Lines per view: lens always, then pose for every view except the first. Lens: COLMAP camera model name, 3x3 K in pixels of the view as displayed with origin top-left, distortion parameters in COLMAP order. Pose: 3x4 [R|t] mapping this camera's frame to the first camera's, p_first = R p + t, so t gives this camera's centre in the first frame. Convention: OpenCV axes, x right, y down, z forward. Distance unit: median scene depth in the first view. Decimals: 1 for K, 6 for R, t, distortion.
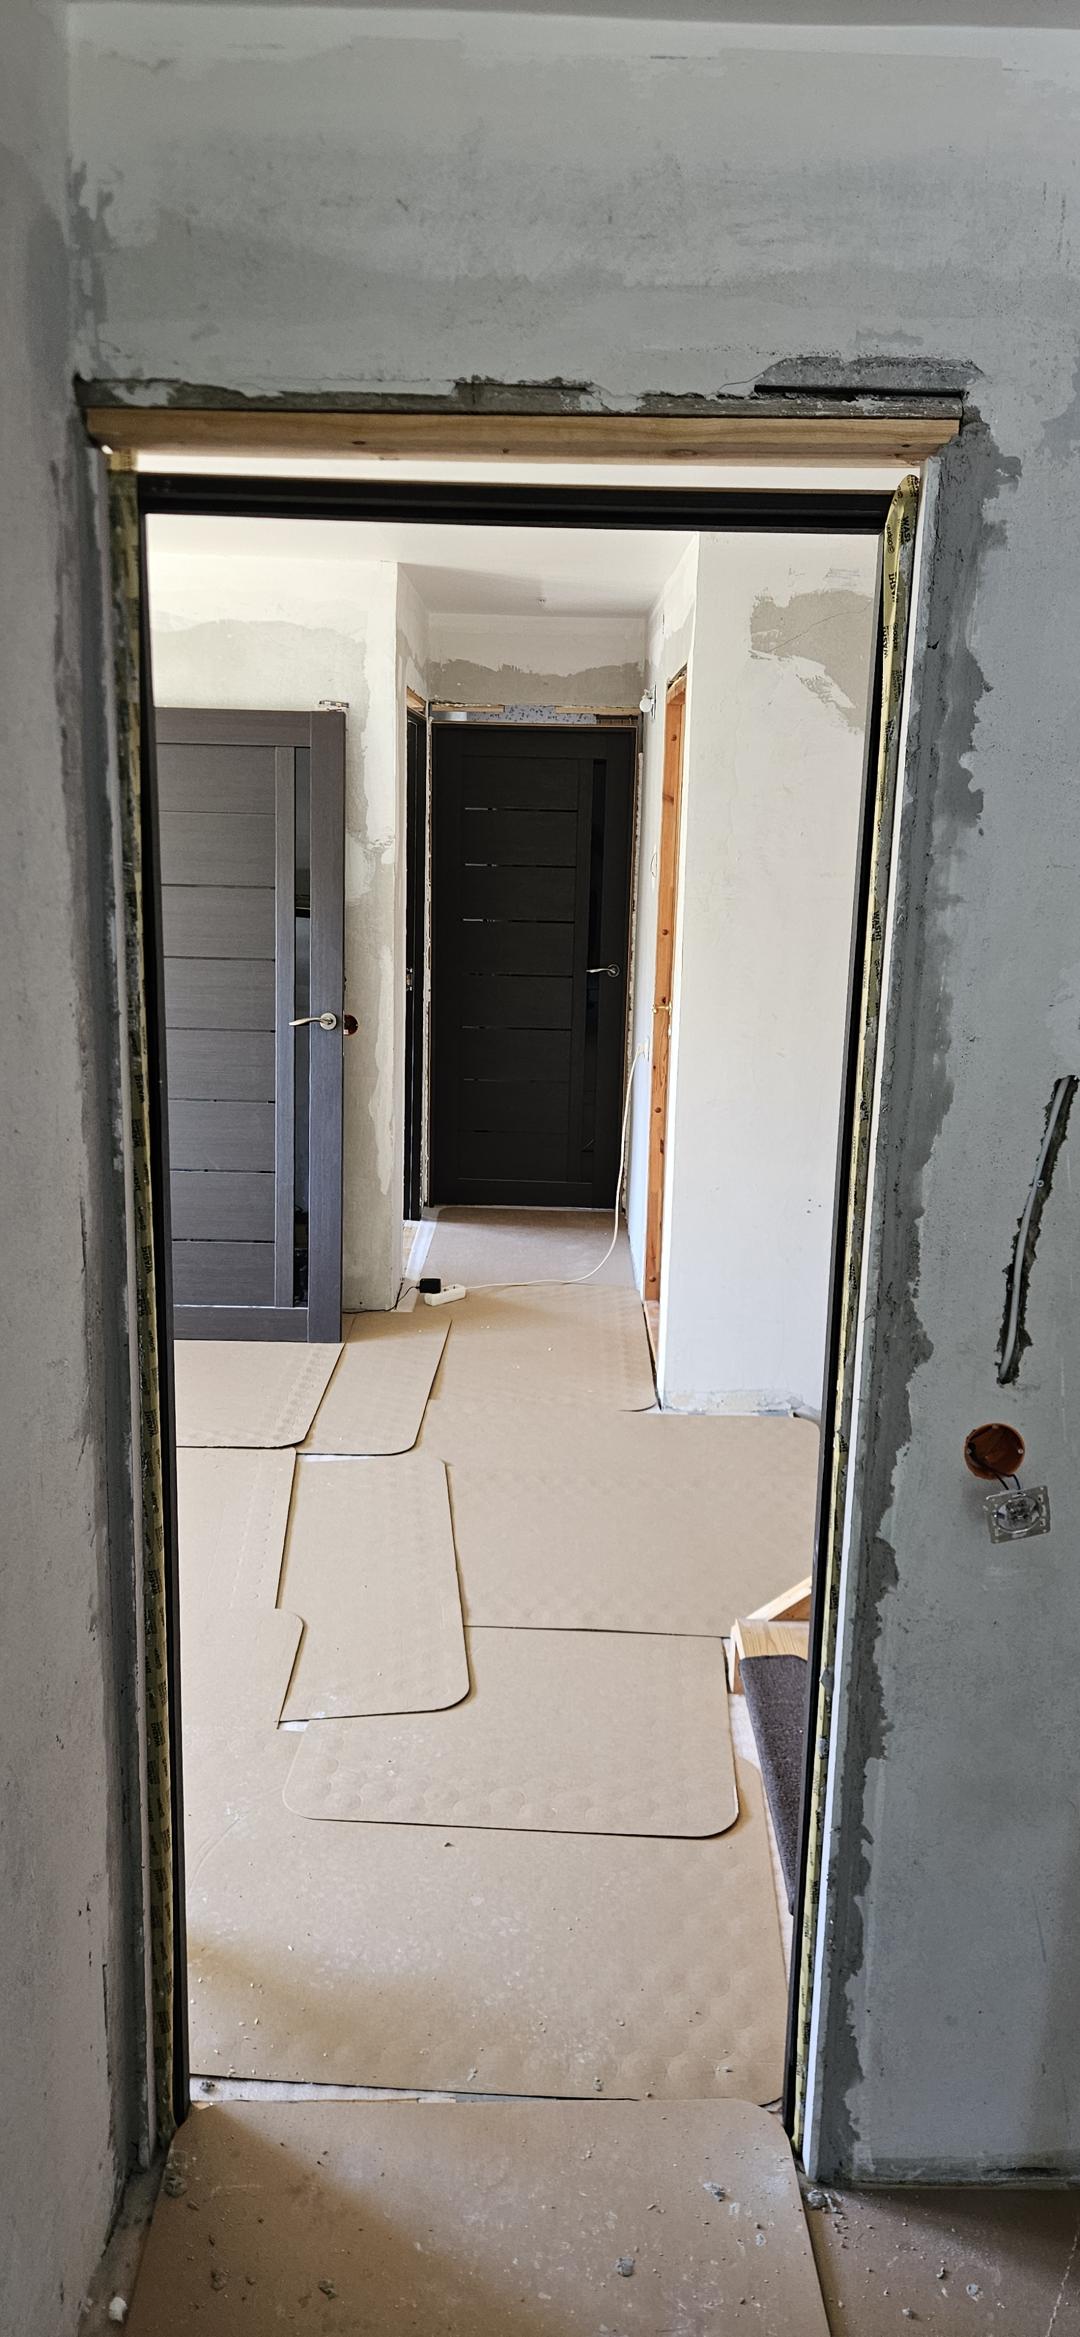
lens RADIAL K [[1540.7, 0, 556.2], [0, 1540.7, 1167.1], [0, 0, 1]] dist [0.045762, -0.015727]
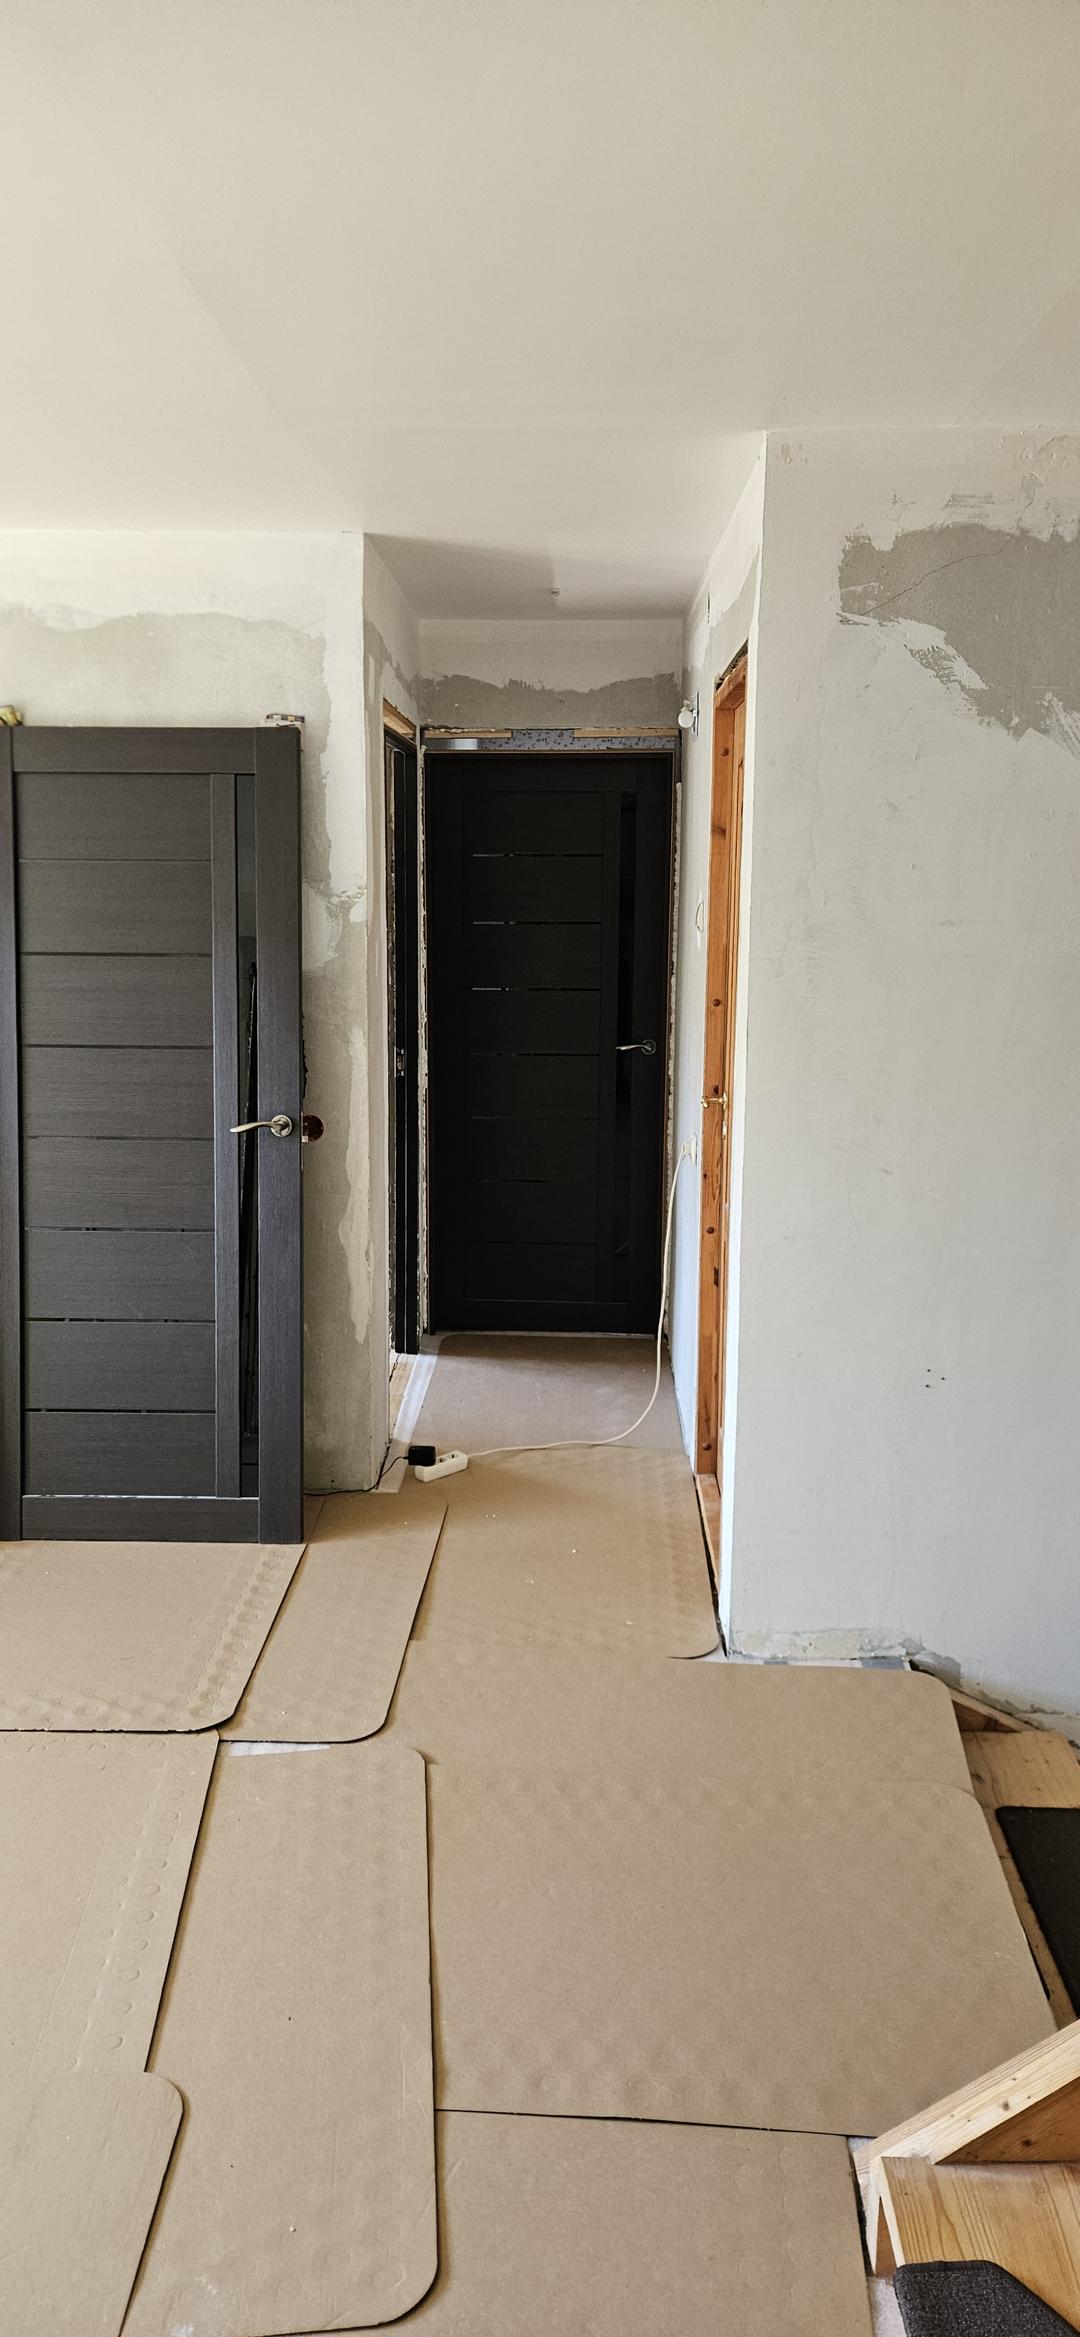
lens RADIAL K [[1540.7, 0, 532.9], [0, 1540.7, 1178.3], [0, 0, 1]] dist [0.045762, -0.015727]
pose [[0.999244, -0.013281, -0.036543, 0.005682], [0.012143, 0.999439, -0.031202, -0.043032], [0.036937, 0.030735, 0.998845, 0.236498]]
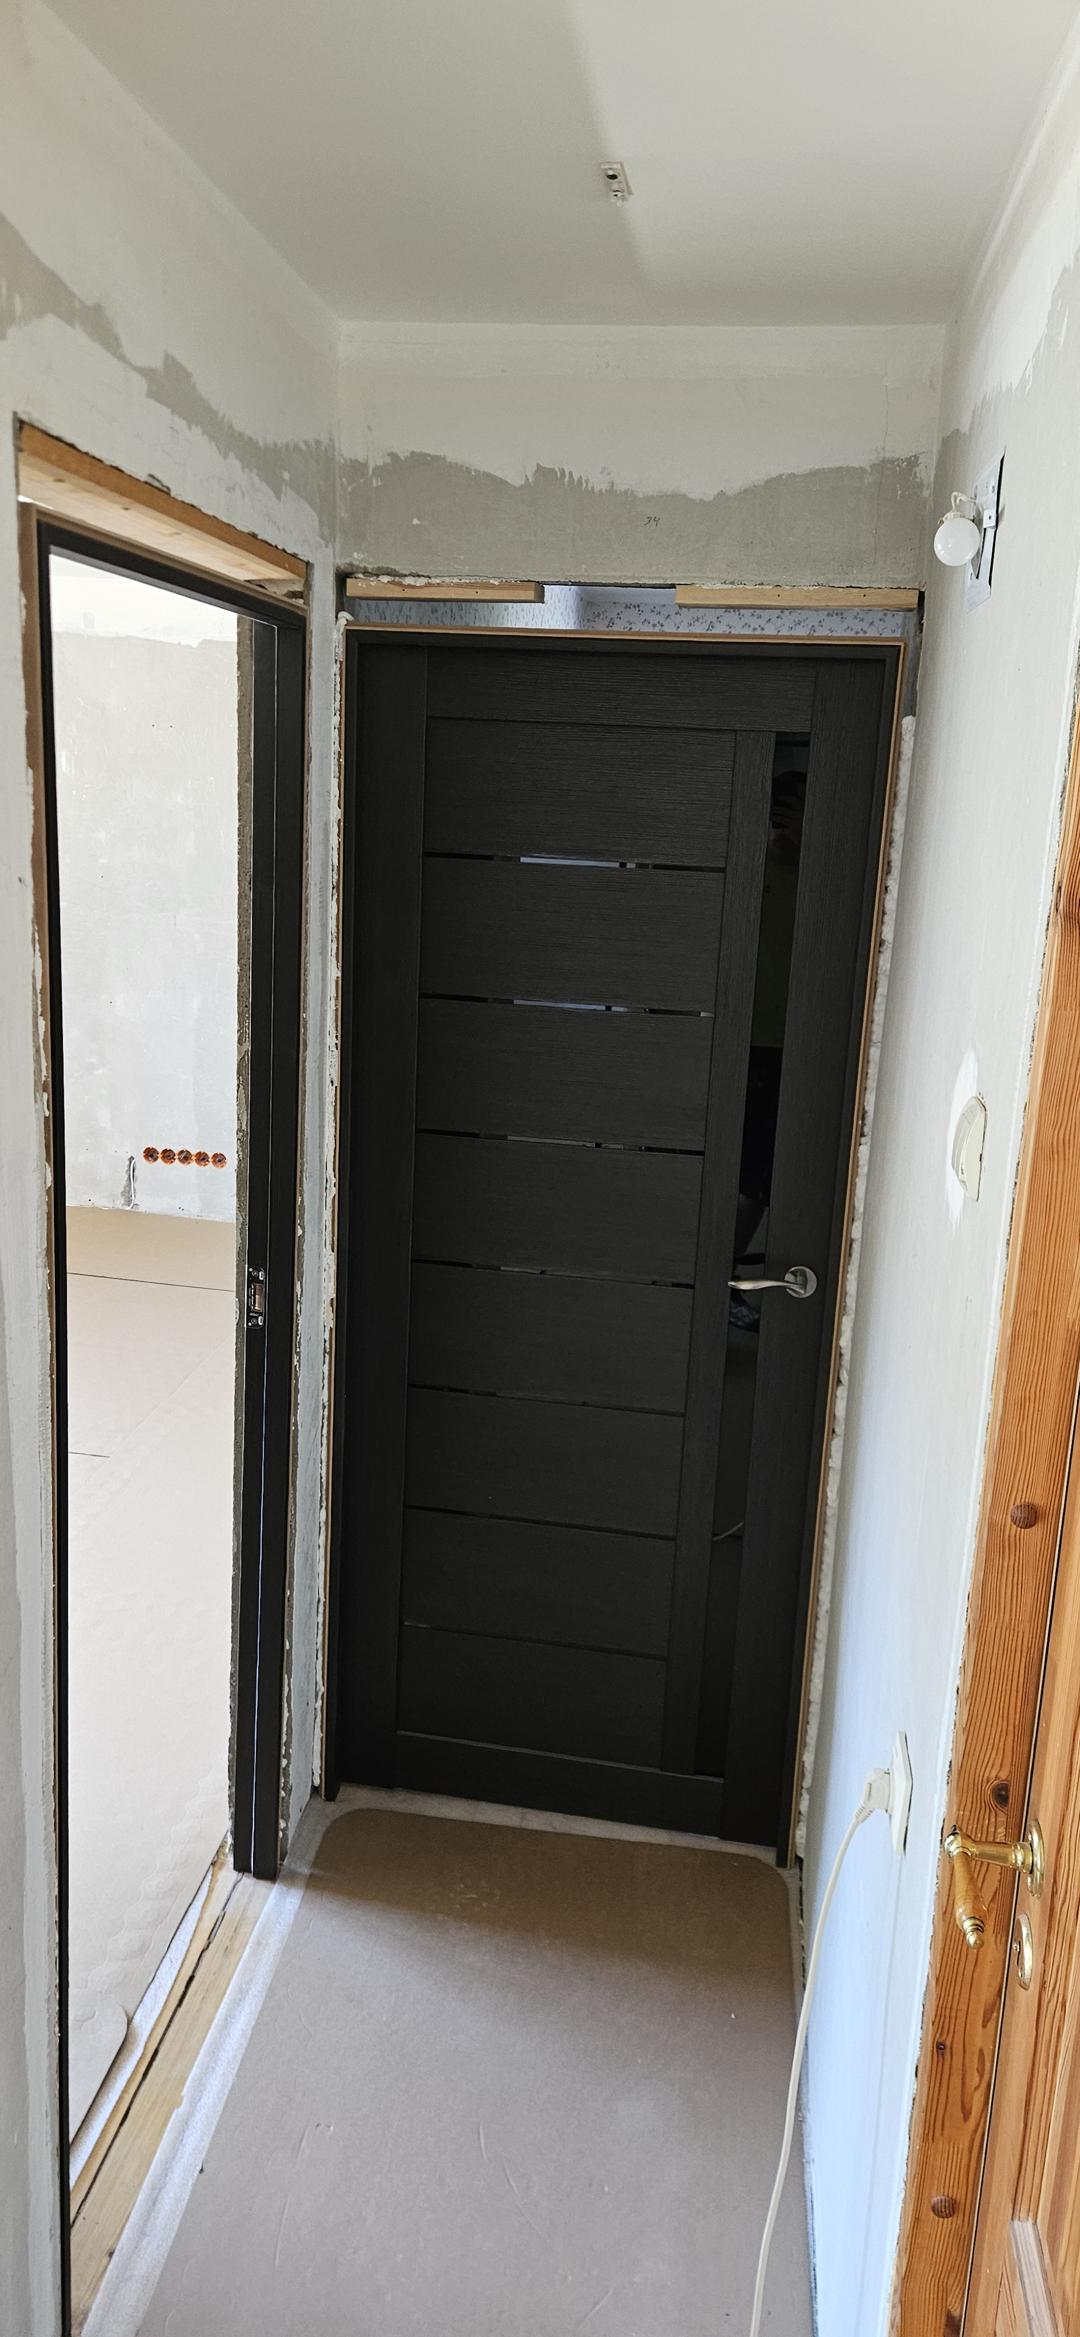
lens RADIAL K [[1540.7, 0, 538.5], [0, 1540.7, 1145.8], [0, 0, 1]] dist [0.045762, -0.015727]
pose [[0.989174, 0.054023, -0.136439, 0.030542], [-0.054124, 0.998530, 0.002967, -0.209780], [0.136399, 0.004450, 0.990644, 0.805960]]
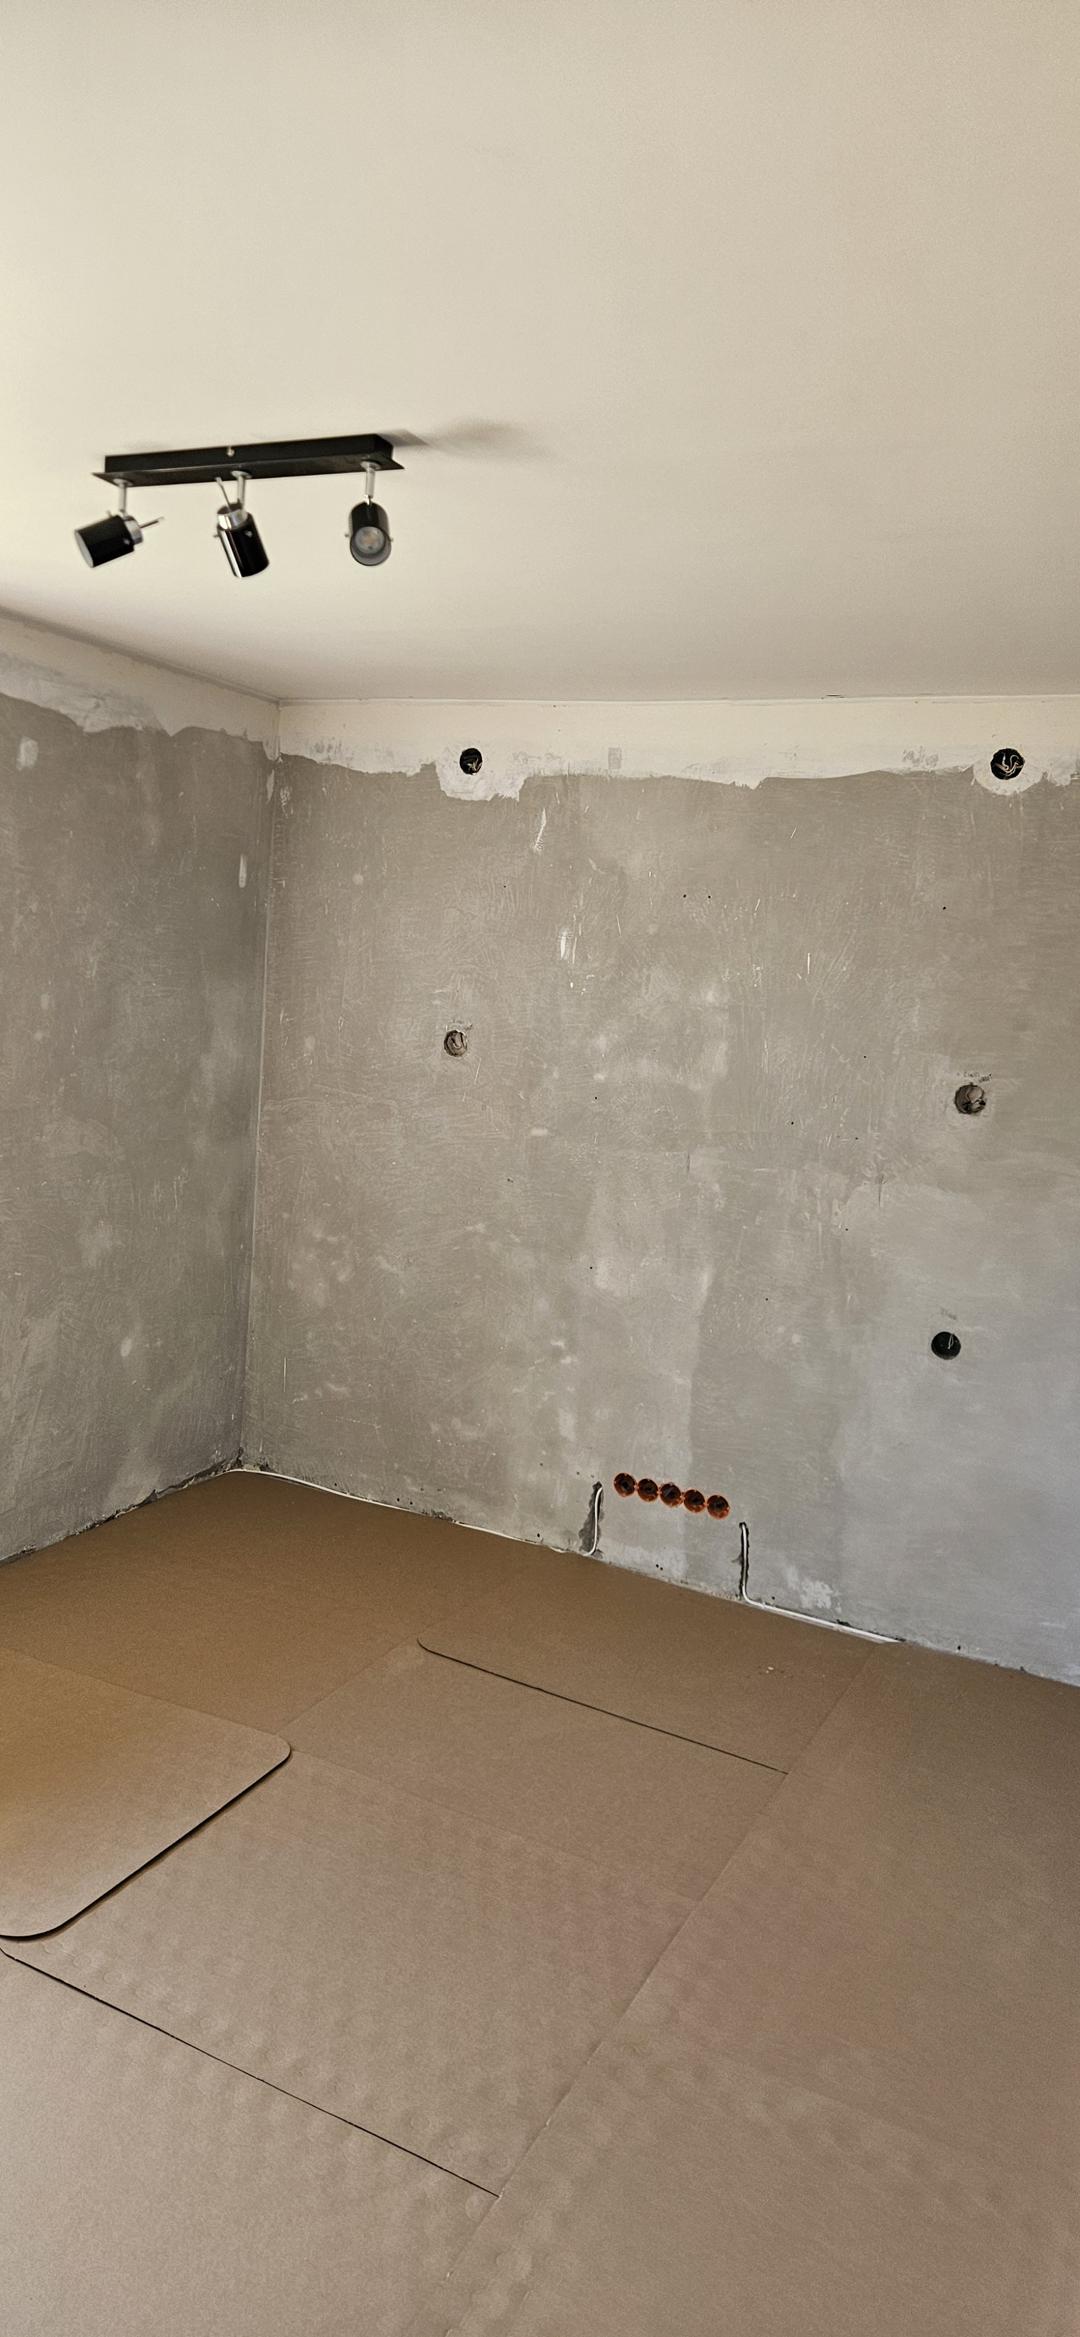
lens RADIAL K [[1540.7, 0, 538.1], [0, 1540.7, 1176.9], [0, 0, 1]] dist [0.045762, -0.015727]
pose [[0.893649, 0.099726, -0.437545, -0.030758], [-0.150295, 0.985200, -0.082415, -0.236043], [0.422851, 0.139411, 0.895412, 0.947160]]
